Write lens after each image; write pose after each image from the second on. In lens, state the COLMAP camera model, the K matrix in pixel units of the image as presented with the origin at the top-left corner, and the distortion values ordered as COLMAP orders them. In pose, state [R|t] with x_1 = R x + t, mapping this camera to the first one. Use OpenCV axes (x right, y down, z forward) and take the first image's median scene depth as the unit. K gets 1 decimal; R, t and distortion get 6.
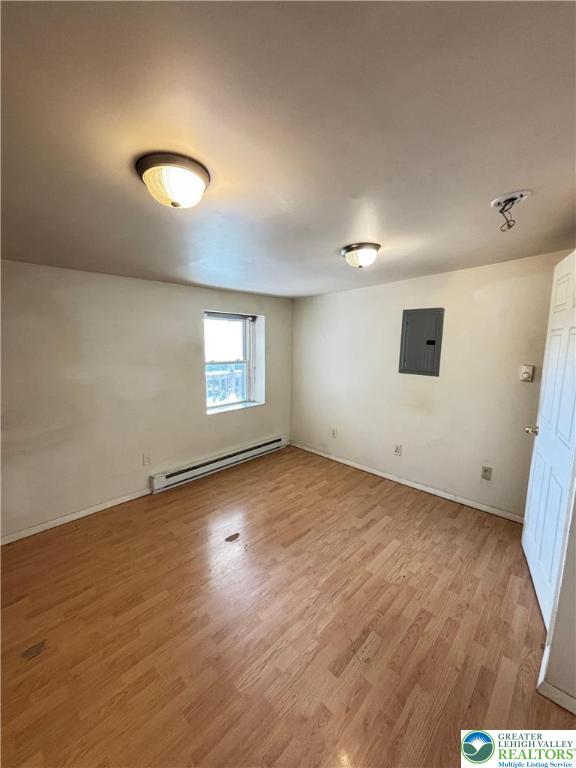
lens RADIAL K [[310.5, 0, 288.0], [0, 310.5, 384.0], [0, 0, 1]] dist [0.000366, 0.005840]
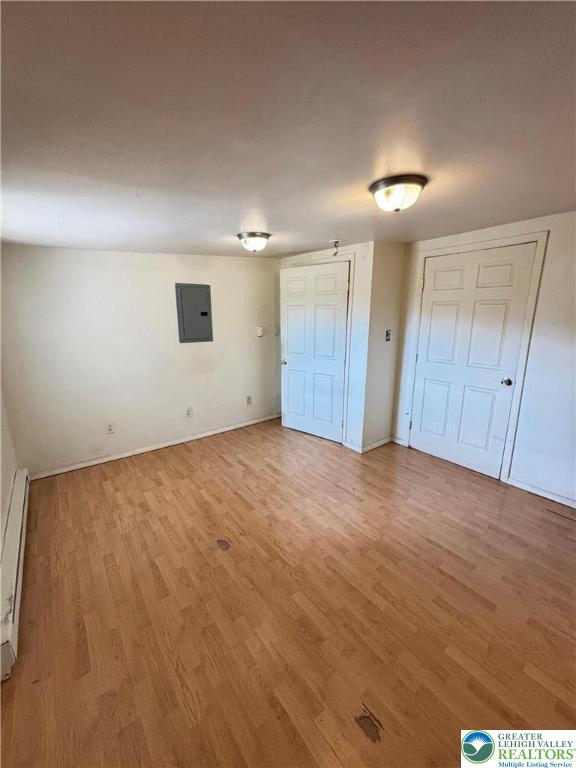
lens RADIAL K [[304.2, 0, 287.9], [0, 304.2, 389.0], [0, 0, 1]] dist [0.000410, -0.009403]
pose [[0.148139, -0.257878, 0.954753, -0.733631], [0.150390, 0.960051, 0.235975, -0.087187], [-0.977465, 0.108628, 0.181003, 0.531597]]
